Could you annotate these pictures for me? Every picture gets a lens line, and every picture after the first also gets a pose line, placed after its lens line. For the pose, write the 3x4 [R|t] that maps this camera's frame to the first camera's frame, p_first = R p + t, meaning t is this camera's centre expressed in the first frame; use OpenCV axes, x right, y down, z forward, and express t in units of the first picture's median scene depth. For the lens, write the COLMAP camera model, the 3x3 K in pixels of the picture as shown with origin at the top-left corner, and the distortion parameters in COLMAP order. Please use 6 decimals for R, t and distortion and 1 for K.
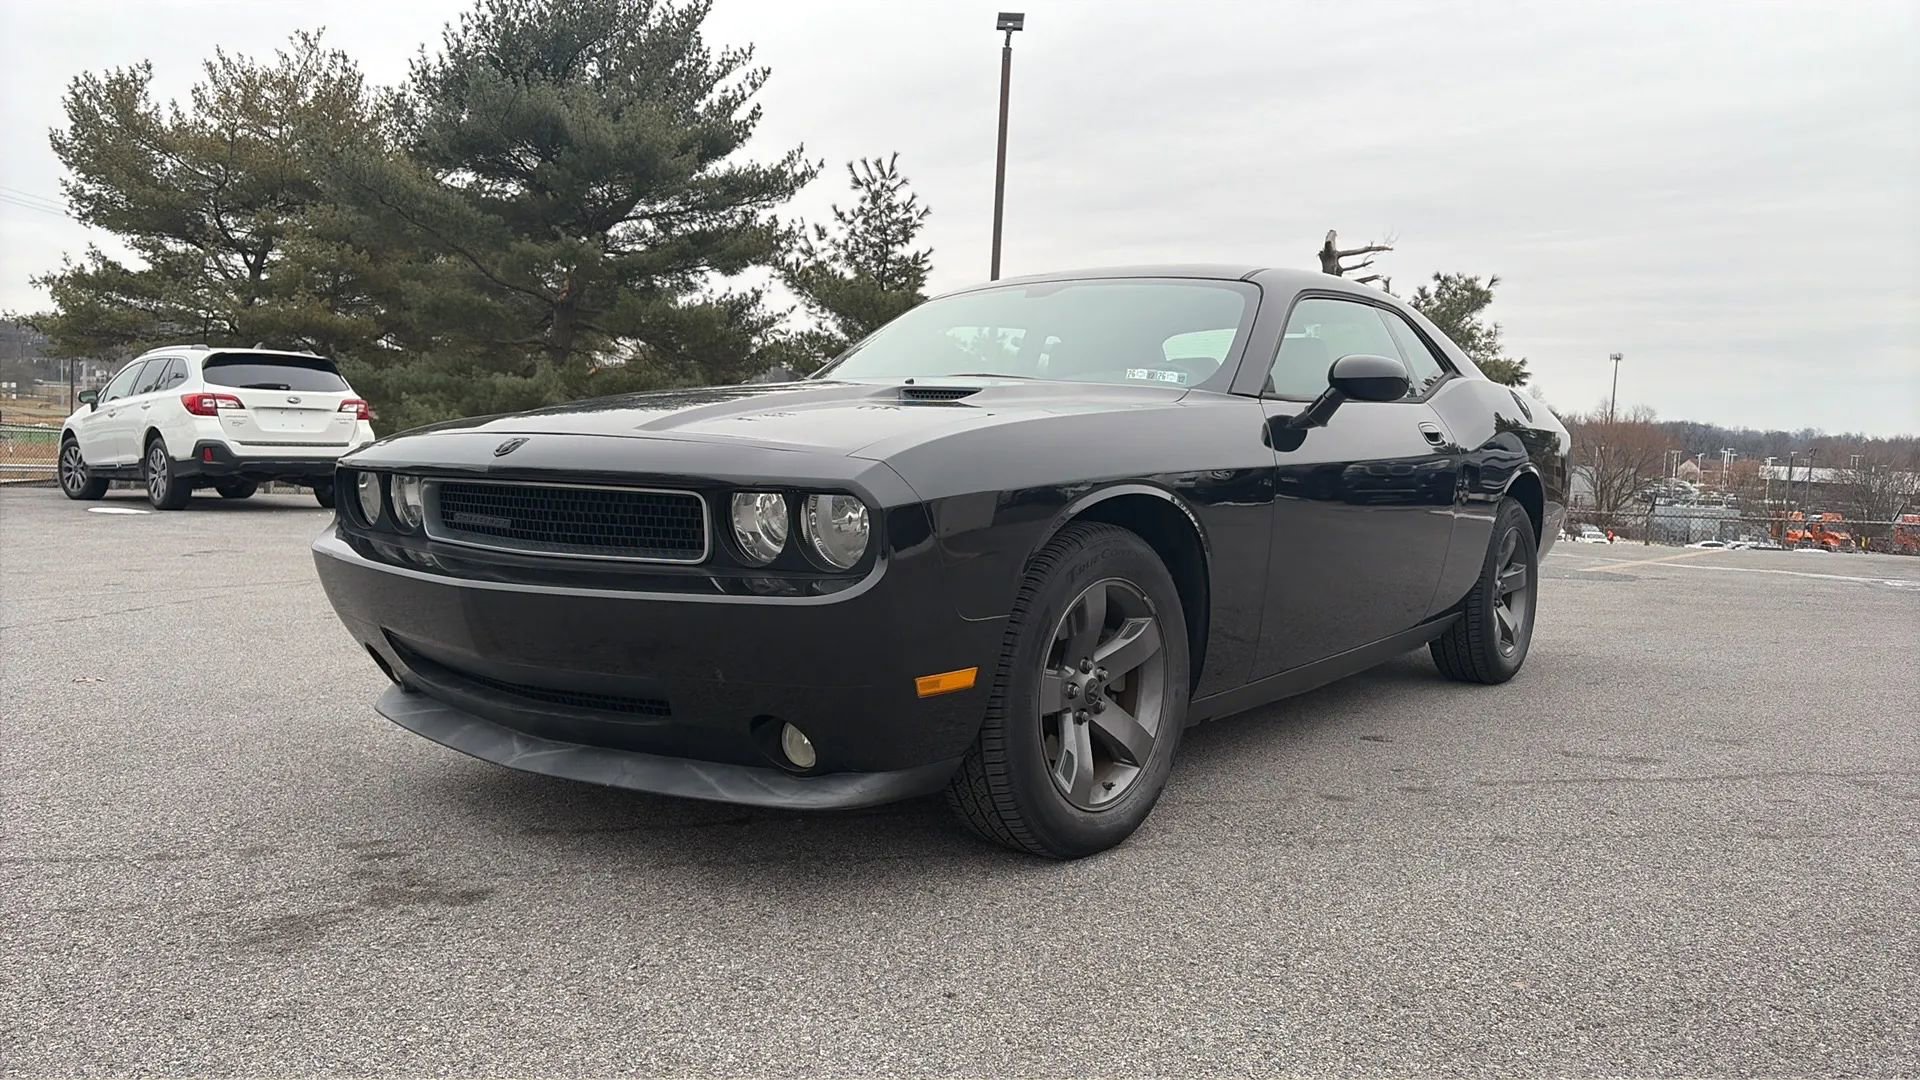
lens RADIAL K [[1377.8, 0, 957.2], [0, 1377.8, 544.7], [0, 0, 1]] dist [0.052297, -0.050828]
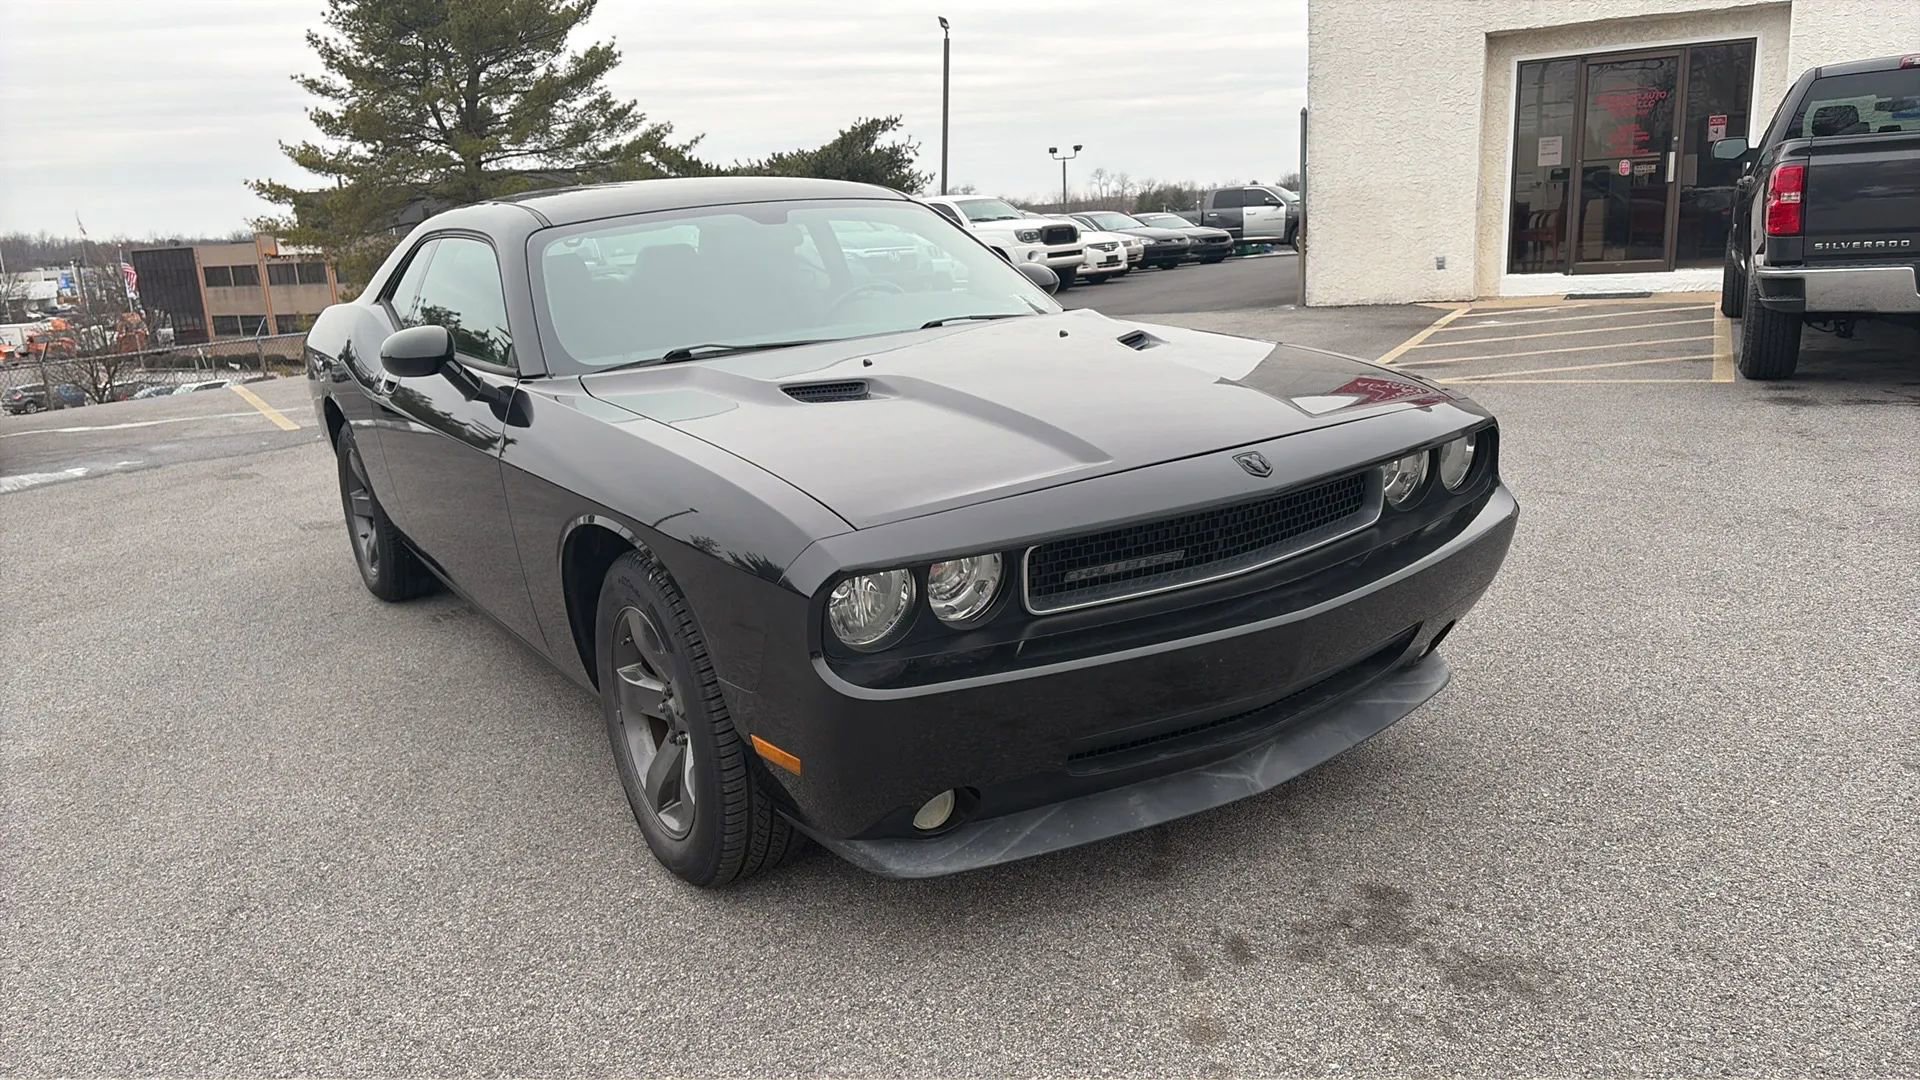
lens RADIAL K [[1377.8, 0, 946.2], [0, 1377.8, 544.9], [0, 0, 1]] dist [0.052297, -0.050828]
pose [[0.332874, -0.273019, 0.902583, -0.262216], [0.147791, 0.960445, 0.236016, -0.056546], [-0.931318, 0.054830, 0.360057, 0.183515]]
